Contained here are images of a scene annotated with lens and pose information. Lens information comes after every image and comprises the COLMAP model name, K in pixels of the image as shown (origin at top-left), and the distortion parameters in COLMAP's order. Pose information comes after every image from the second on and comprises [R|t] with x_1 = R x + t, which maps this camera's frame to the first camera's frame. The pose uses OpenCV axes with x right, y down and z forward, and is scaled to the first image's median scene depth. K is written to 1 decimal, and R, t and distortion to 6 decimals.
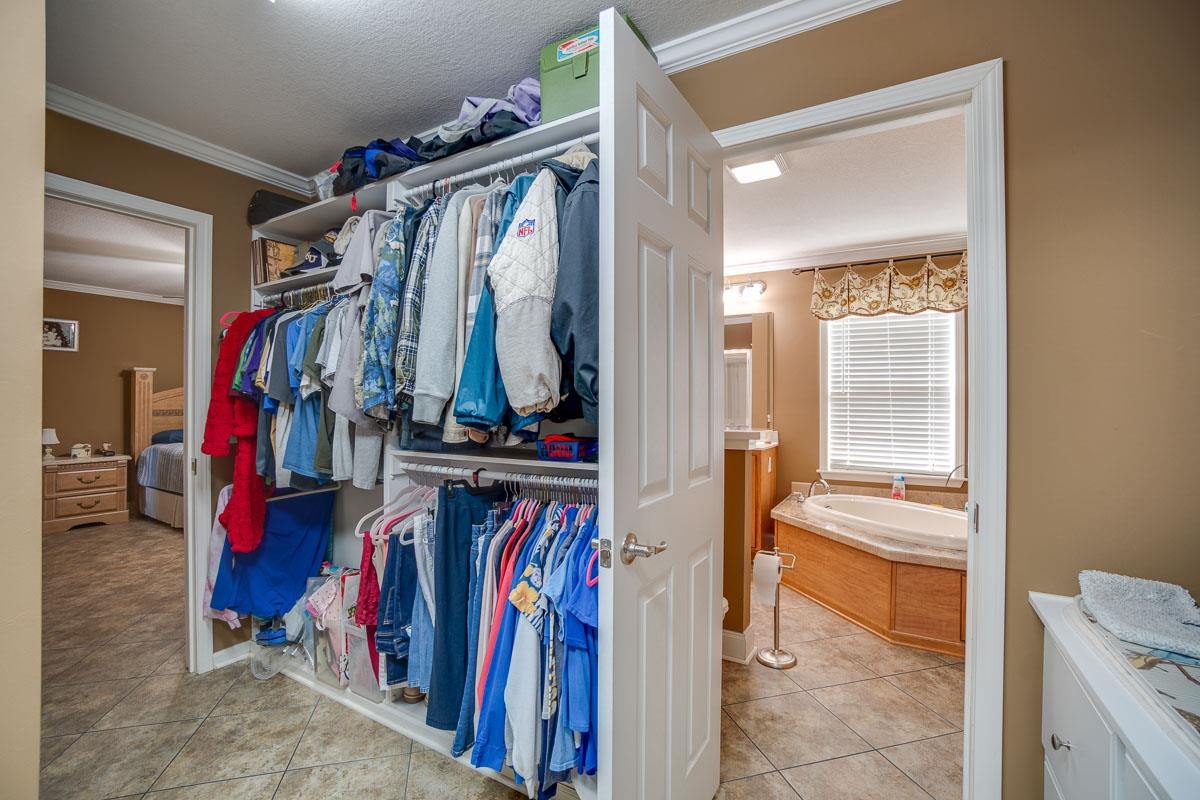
lens RADIAL K [[523.0, 0, 595.8], [0, 523.0, 400.9], [0, 0, 1]] dist [-0.020558, 0.000608]
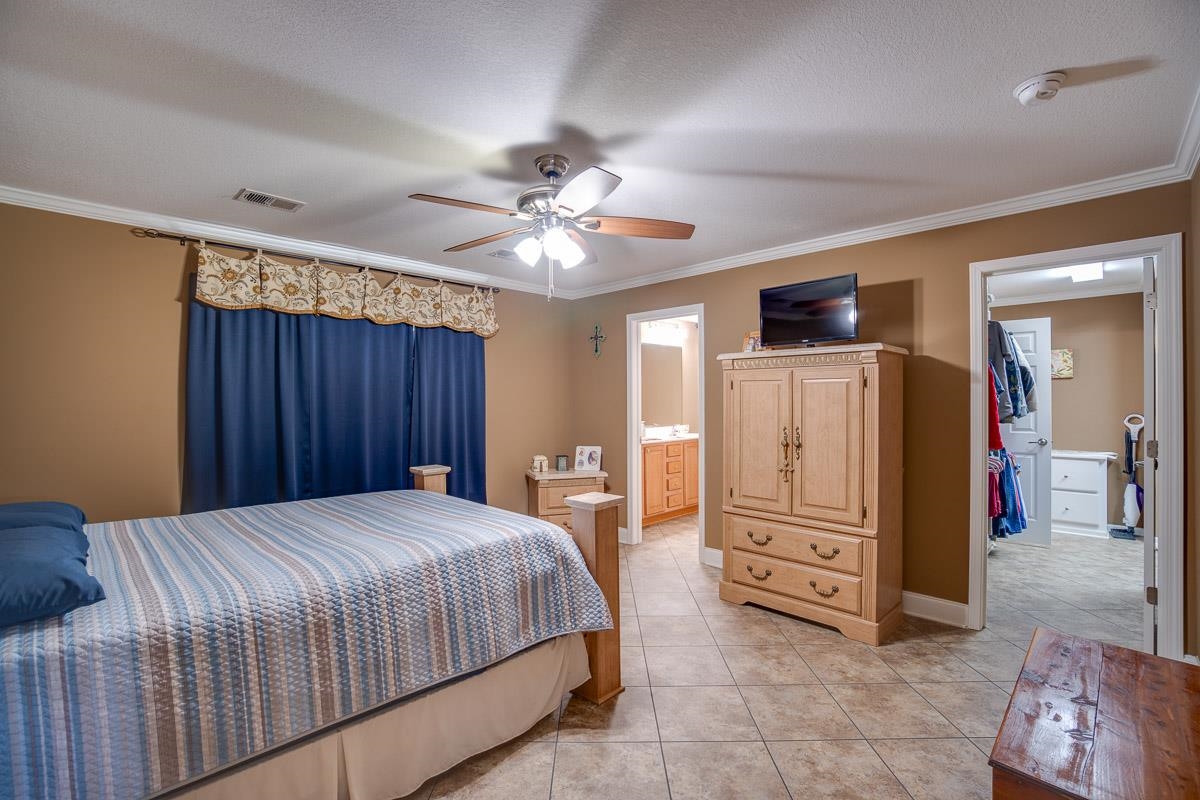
lens RADIAL K [[523.0, 0, 600.3], [0, 523.0, 401.2], [0, 0, 1]] dist [-0.020558, 0.000608]
pose [[0.238518, -0.006994, 0.971113, -1.620980], [0.002043, 0.999975, 0.006700, -0.041522], [-0.971136, 0.000386, 0.238526, 1.156290]]
